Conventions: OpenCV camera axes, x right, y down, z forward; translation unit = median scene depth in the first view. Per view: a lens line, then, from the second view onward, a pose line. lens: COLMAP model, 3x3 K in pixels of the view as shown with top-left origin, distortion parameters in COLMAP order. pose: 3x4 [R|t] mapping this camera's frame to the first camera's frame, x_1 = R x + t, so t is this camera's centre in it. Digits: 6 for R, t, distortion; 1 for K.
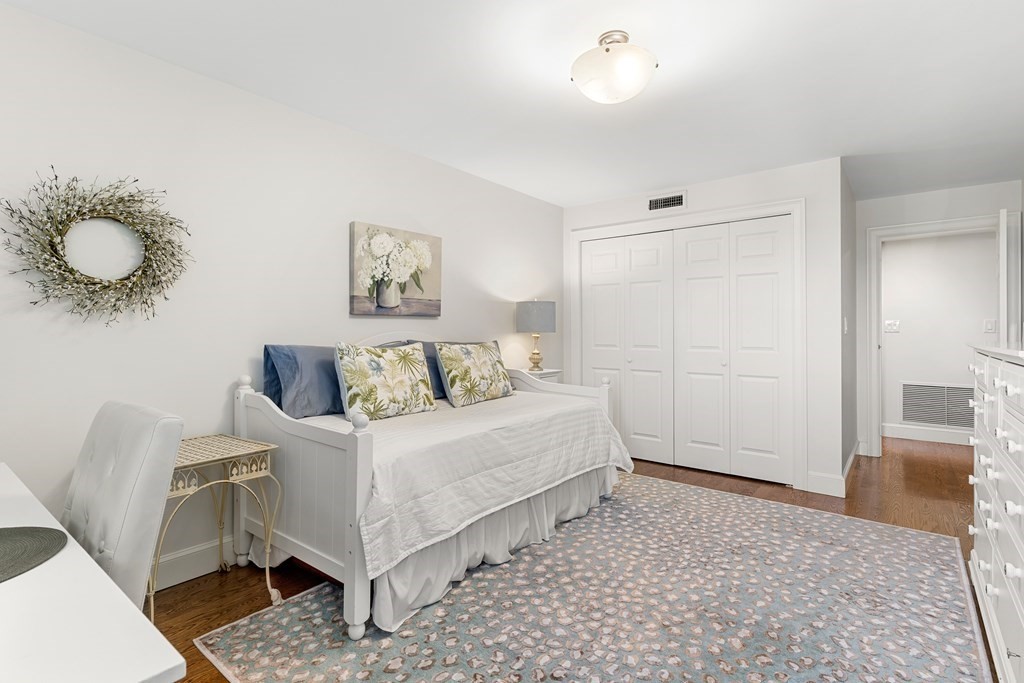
lens RADIAL K [[488.8, 0, 513.0], [0, 488.8, 336.2], [0, 0, 1]] dist [0.002561, 0.000631]
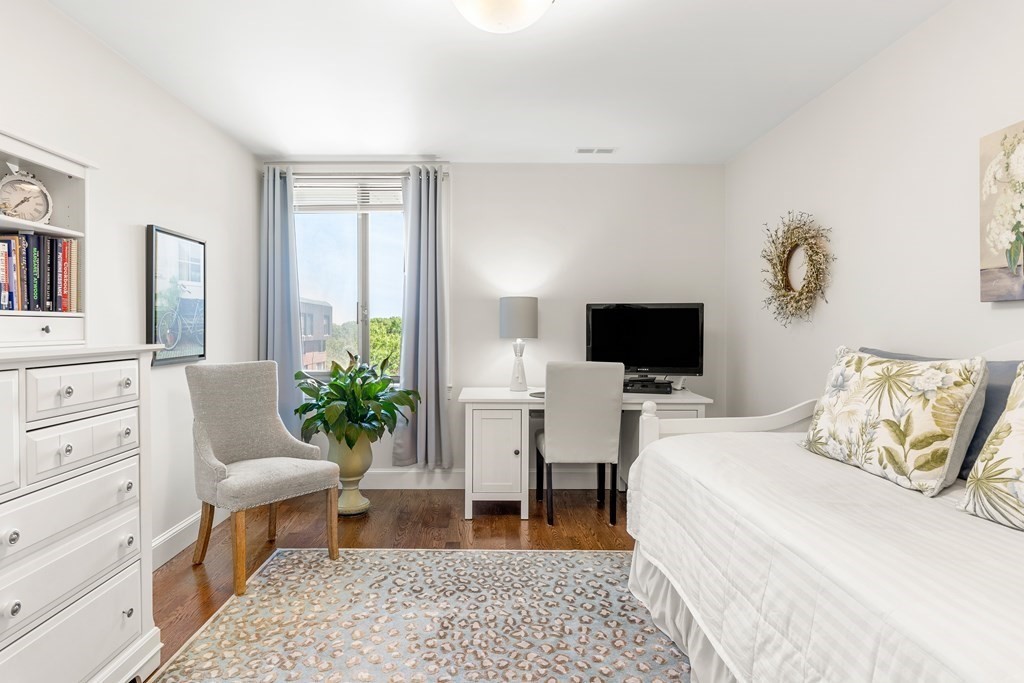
lens RADIAL K [[569.9, 0, 508.7], [0, 569.9, 333.3], [0, 0, 1]] dist [0.000347, 0.001295]
pose [[-0.773359, 0.009657, -0.633894, 0.563055], [-0.000063, 0.999883, 0.015310, -0.019812], [0.633968, 0.011880, -0.773268, 1.252027]]
